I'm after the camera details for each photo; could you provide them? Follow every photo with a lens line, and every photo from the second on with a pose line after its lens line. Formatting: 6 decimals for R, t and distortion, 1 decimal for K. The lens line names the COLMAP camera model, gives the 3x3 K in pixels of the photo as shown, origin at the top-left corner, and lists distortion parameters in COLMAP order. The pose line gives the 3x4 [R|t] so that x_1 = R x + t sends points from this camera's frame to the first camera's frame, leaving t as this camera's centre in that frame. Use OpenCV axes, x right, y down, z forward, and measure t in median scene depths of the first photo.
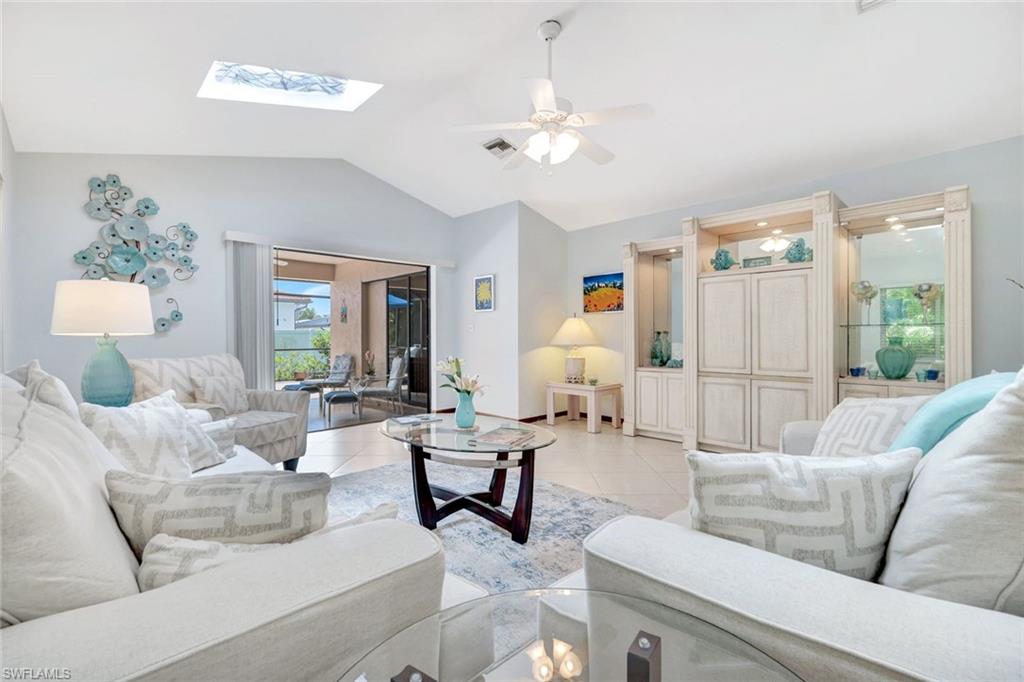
lens RADIAL K [[447.5, 0, 509.2], [0, 447.5, 340.6], [0, 0, 1]] dist [-0.004064, -0.000604]
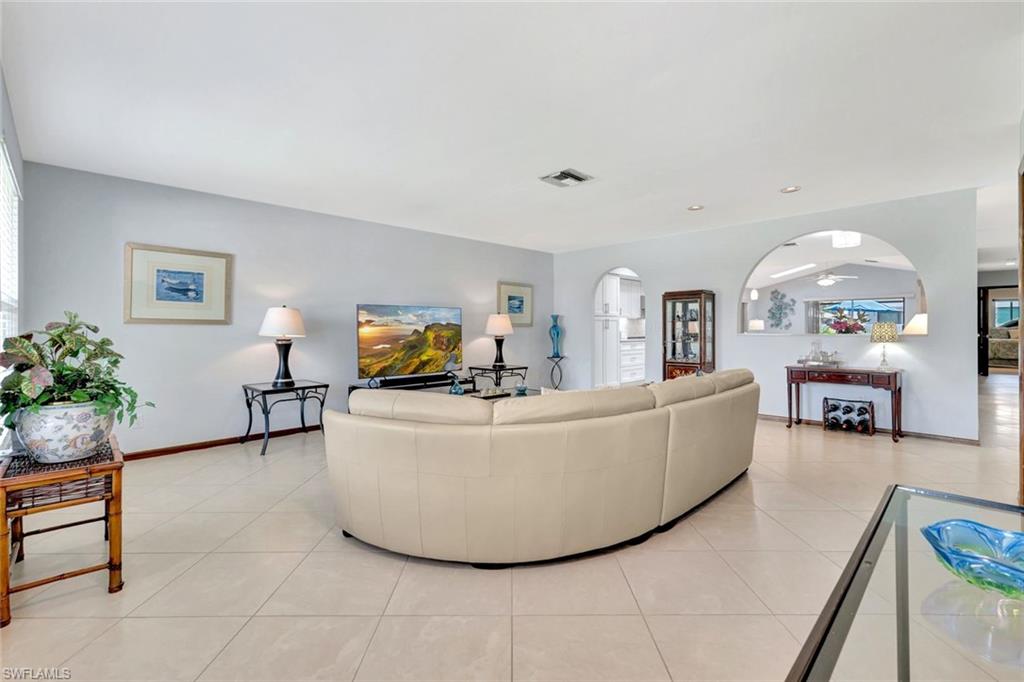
lens RADIAL K [[454.0, 0, 509.2], [0, 454.0, 333.6], [0, 0, 1]] dist [0.006245, -0.000858]
pose [[-0.006477, 0.010321, -0.999926, 2.969249], [-0.002454, 0.999944, 0.010337, -0.012433], [0.999976, 0.002521, -0.006451, -1.262353]]
